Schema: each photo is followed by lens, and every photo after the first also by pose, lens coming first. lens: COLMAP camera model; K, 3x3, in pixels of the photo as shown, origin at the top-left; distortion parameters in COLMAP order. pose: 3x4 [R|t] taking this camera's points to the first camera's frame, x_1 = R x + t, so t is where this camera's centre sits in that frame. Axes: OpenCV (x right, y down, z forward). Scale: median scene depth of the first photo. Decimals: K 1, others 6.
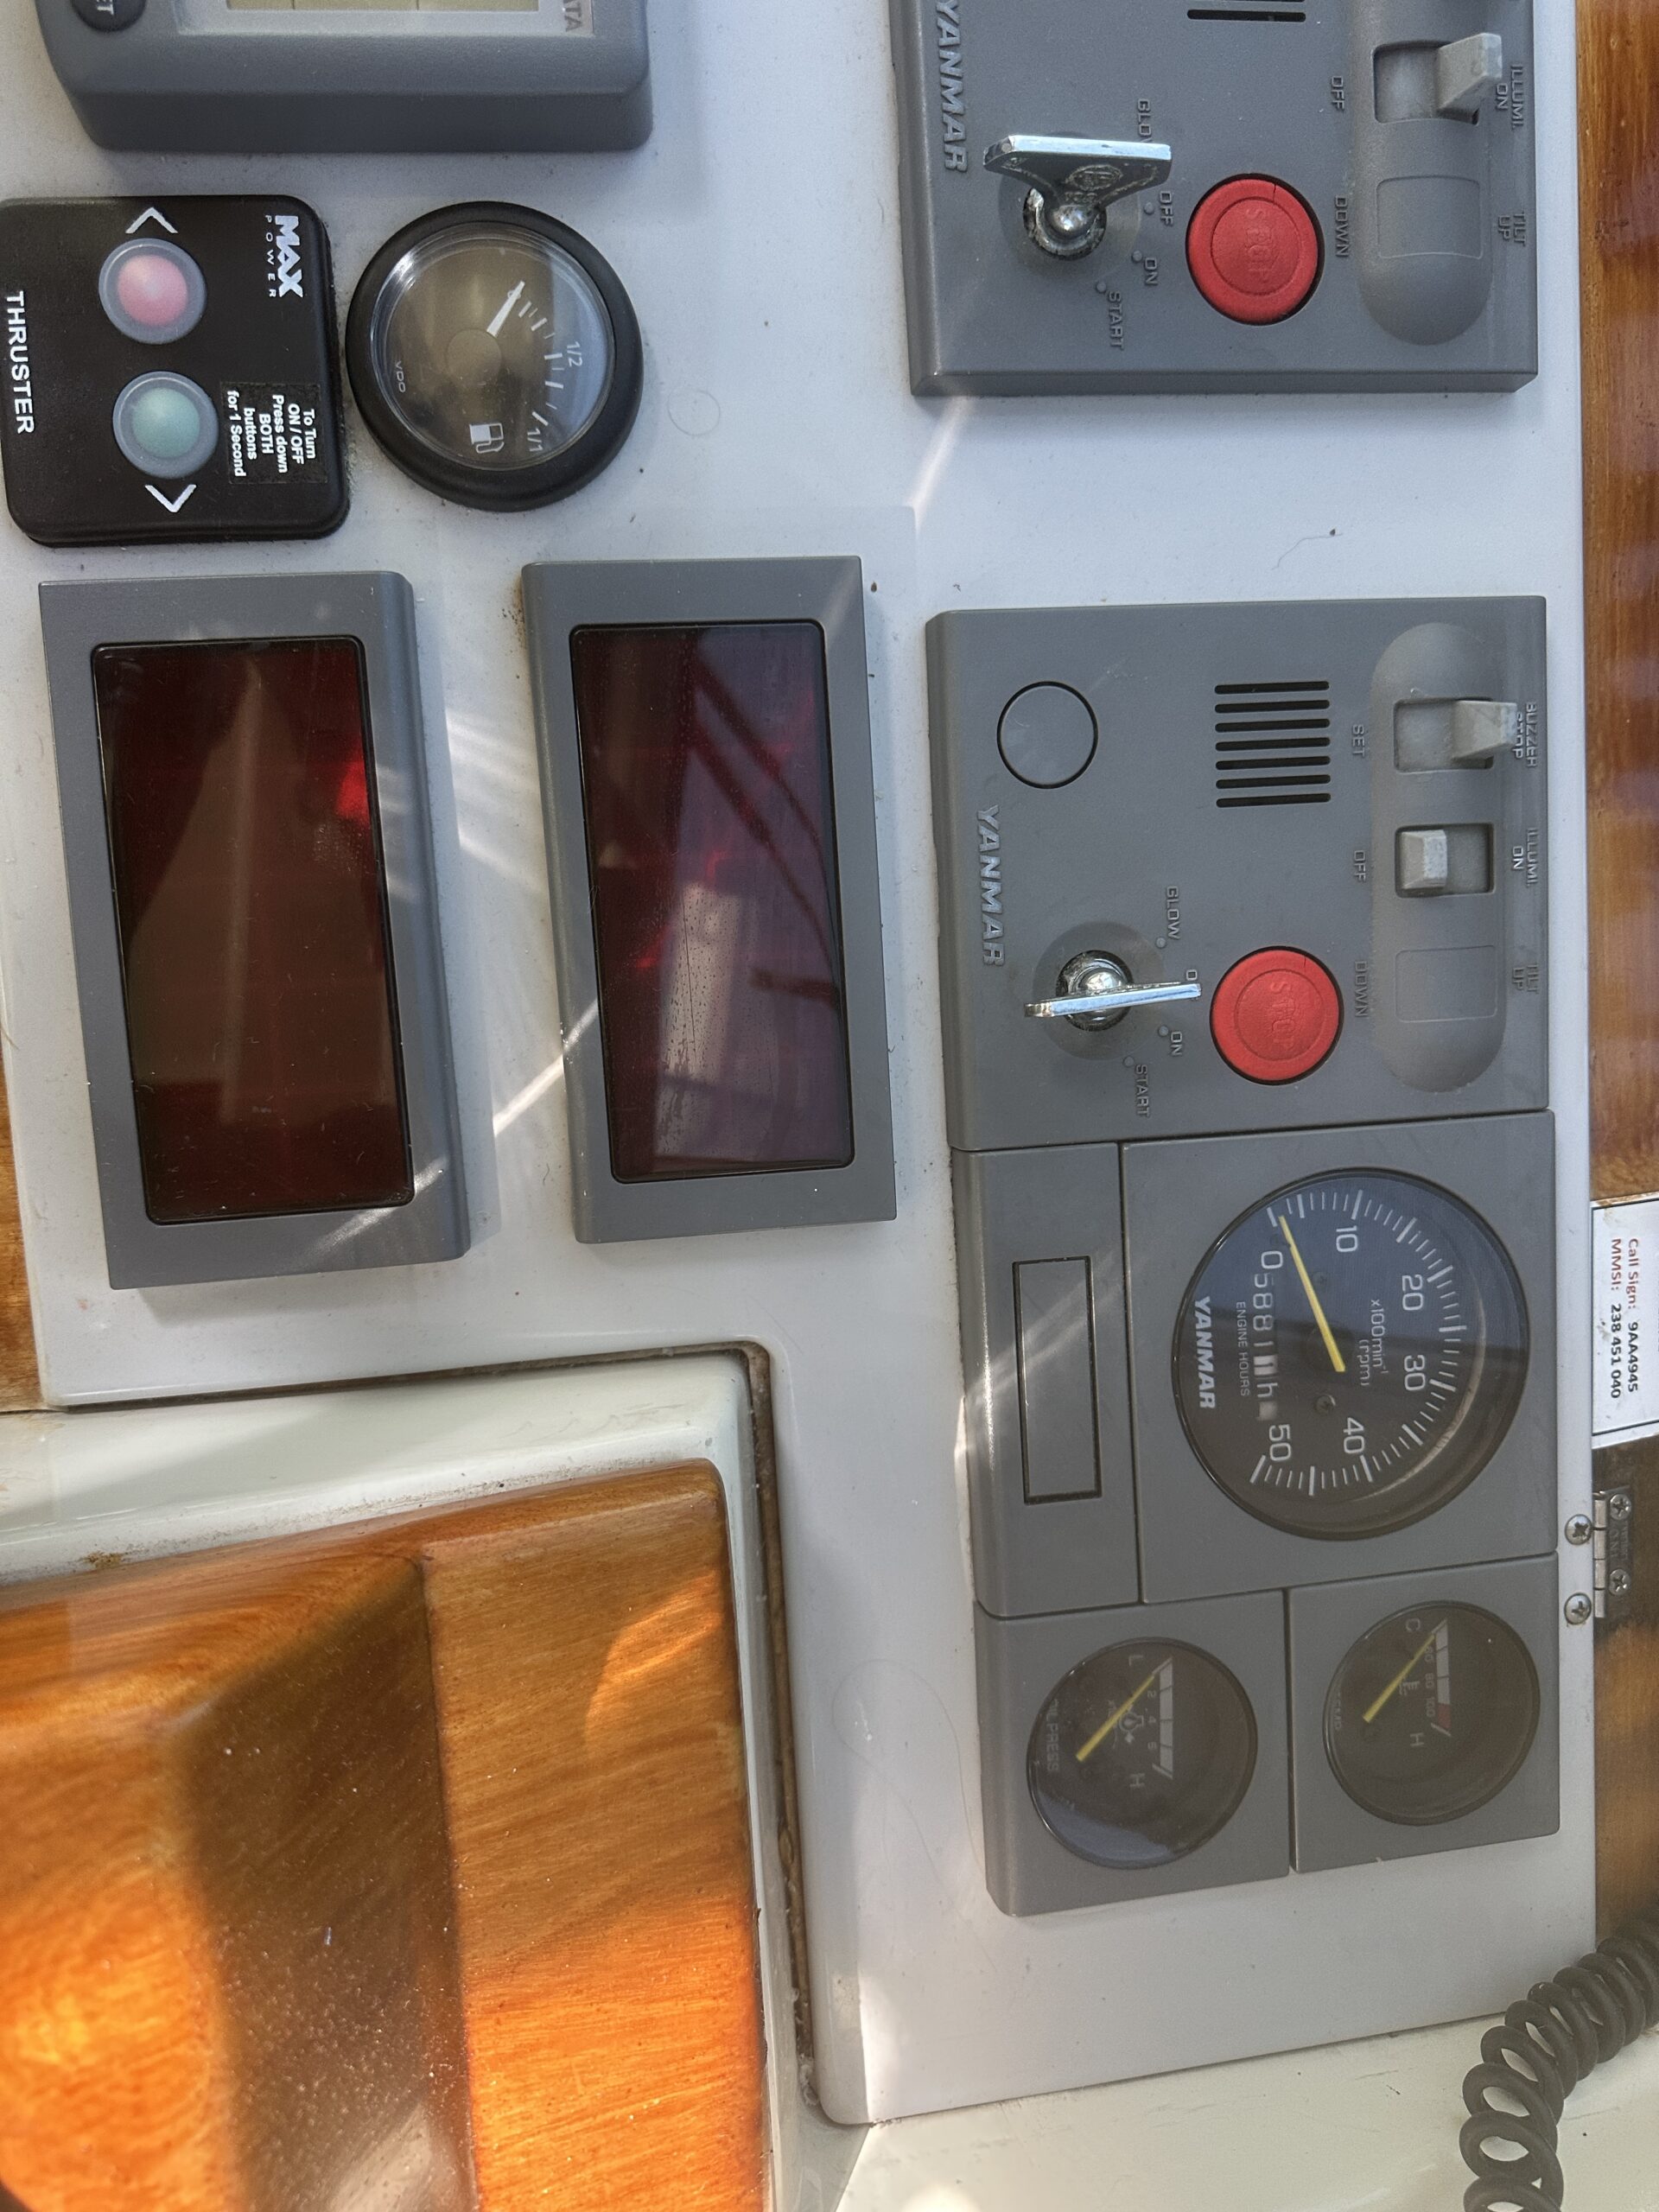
lens RADIAL K [[1490.0, 0, 883.1], [0, 1490.0, 1111.9], [0, 0, 1]] dist [-0.037100, 0.003110]
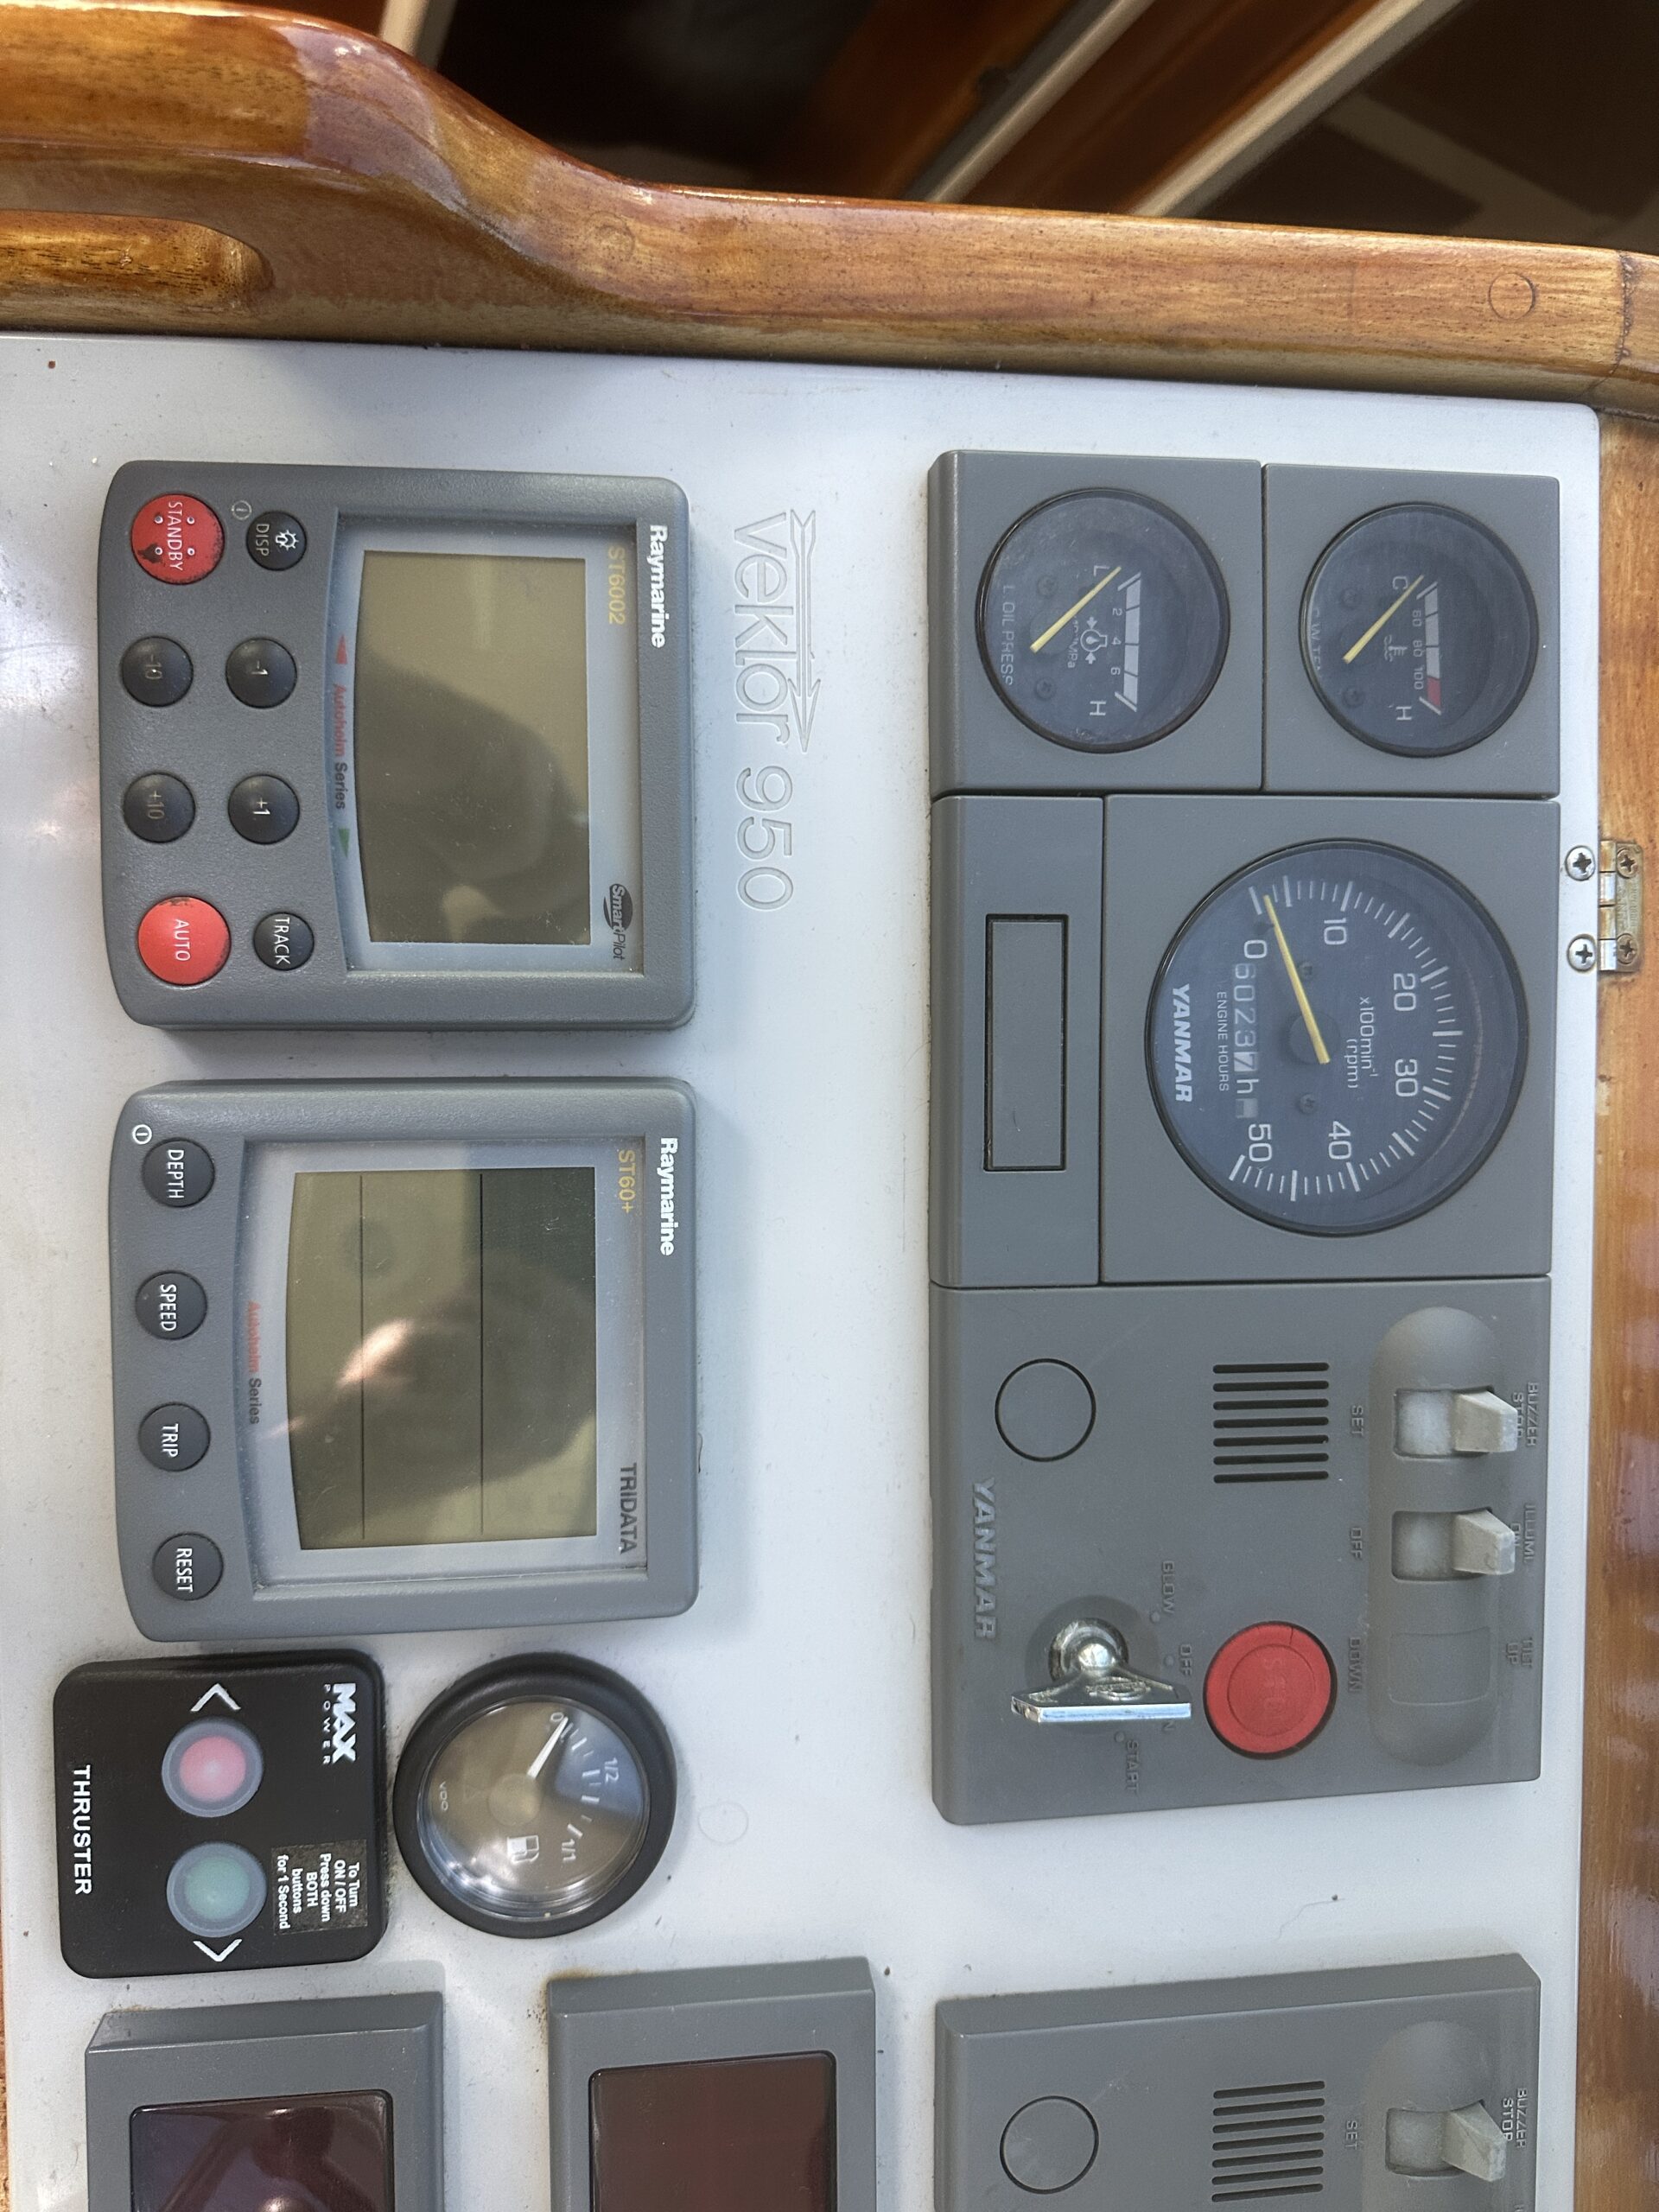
lens RADIAL K [[1518.7, 0, 848.9], [0, 1518.7, 1119.6], [0, 0, 1]] dist [-0.034419, -0.001359]
pose [[0.998737, 0.048302, -0.013807, -0.051231], [-0.049522, 0.992818, -0.108904, -0.906483], [0.008448, 0.109450, 0.993956, -0.112488]]
